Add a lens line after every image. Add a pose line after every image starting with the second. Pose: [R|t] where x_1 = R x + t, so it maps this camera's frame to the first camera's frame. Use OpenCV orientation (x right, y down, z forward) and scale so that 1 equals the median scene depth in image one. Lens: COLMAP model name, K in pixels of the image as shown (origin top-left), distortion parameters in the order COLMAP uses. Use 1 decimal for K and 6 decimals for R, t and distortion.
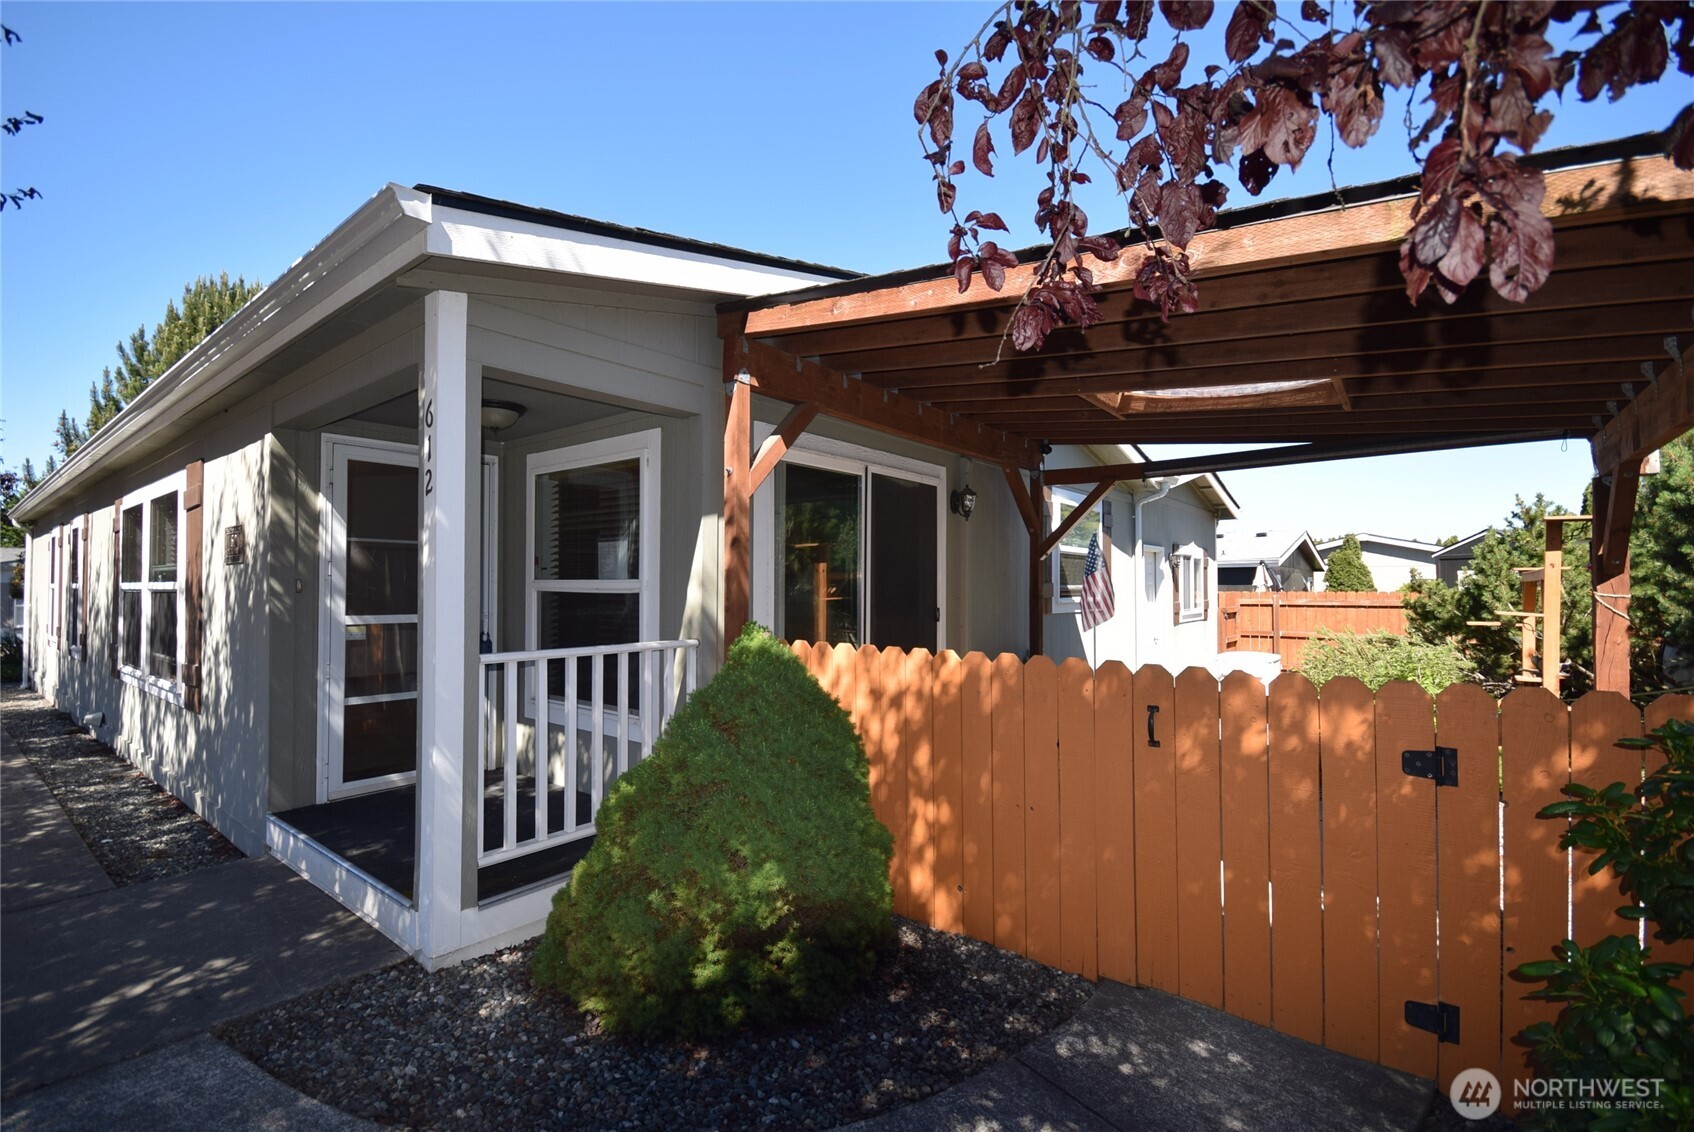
lens RADIAL K [[747.9, 0, 843.6], [0, 747.9, 568.5], [0, 0, 1]] dist [0.000380, 0.000584]
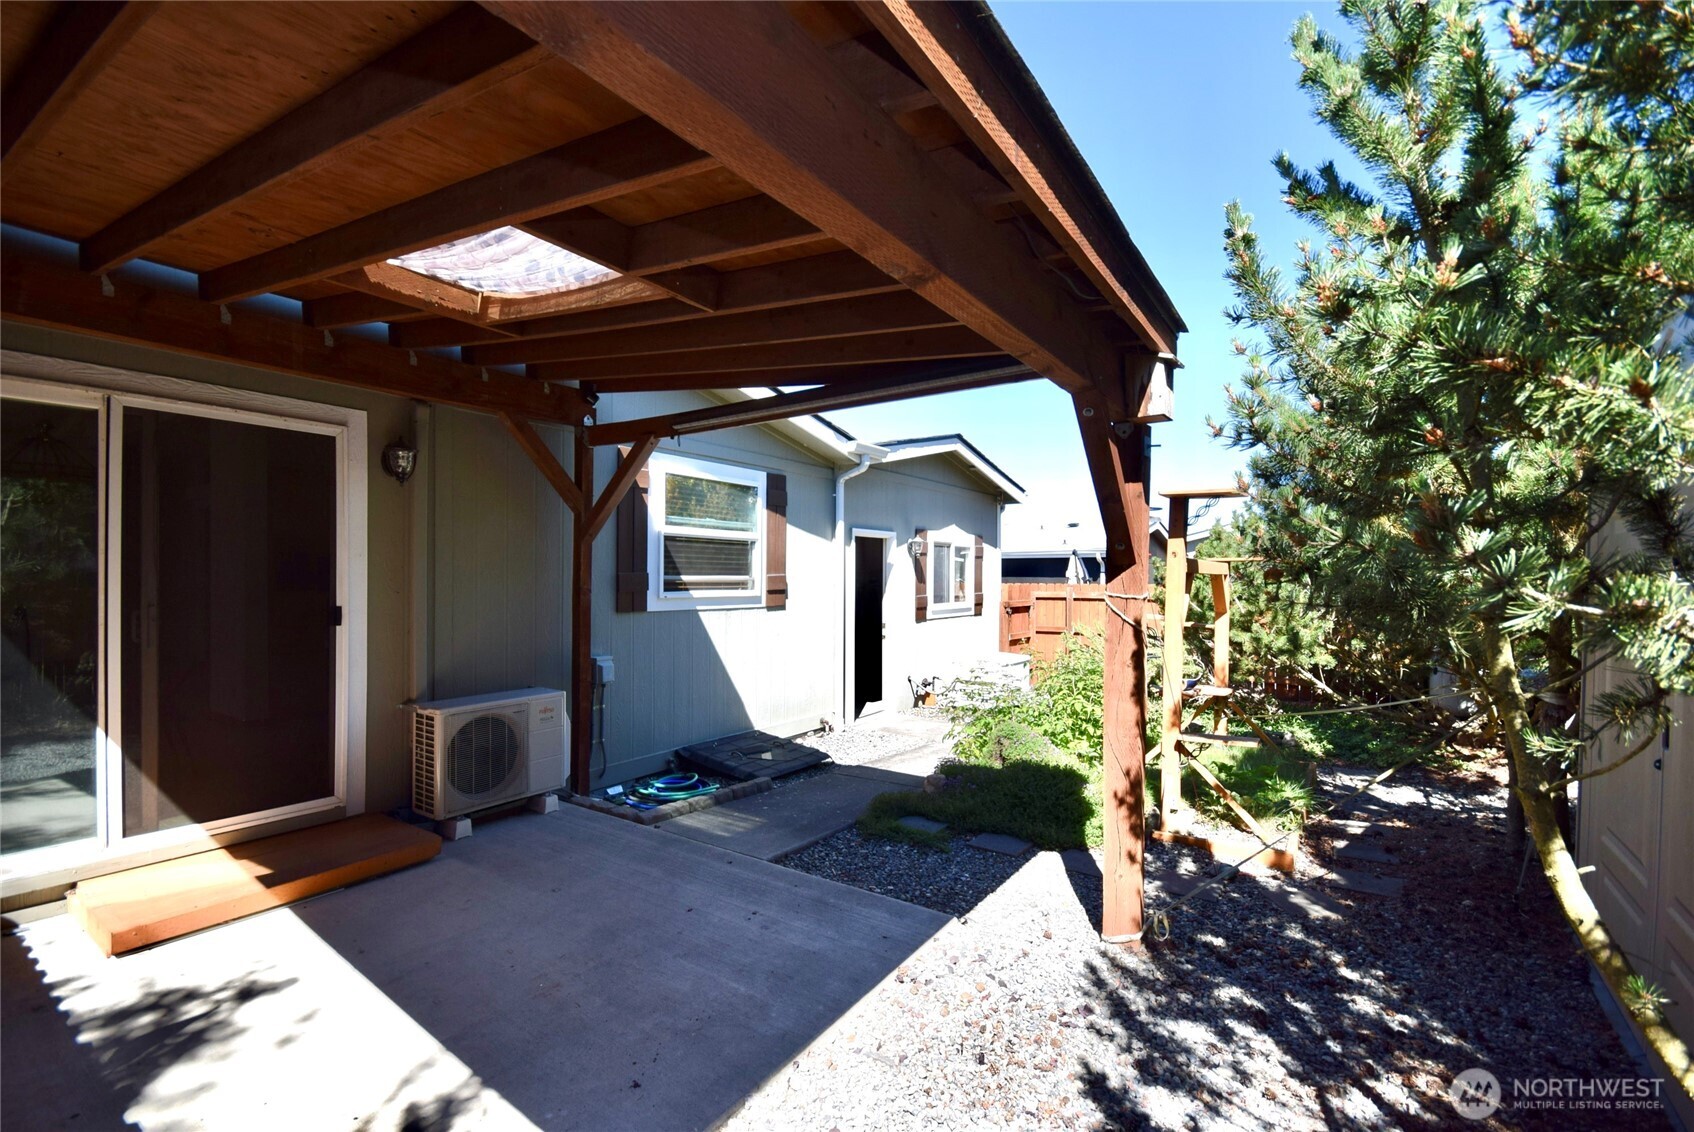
lens RADIAL K [[747.9, 0, 845.4], [0, 747.9, 572.4], [0, 0, 1]] dist [0.000380, 0.000584]
pose [[0.997250, -0.000504, 0.074103, 0.945618], [-0.000604, 0.999888, 0.014932, 0.015460], [-0.074103, -0.014936, 0.997139, 0.423065]]
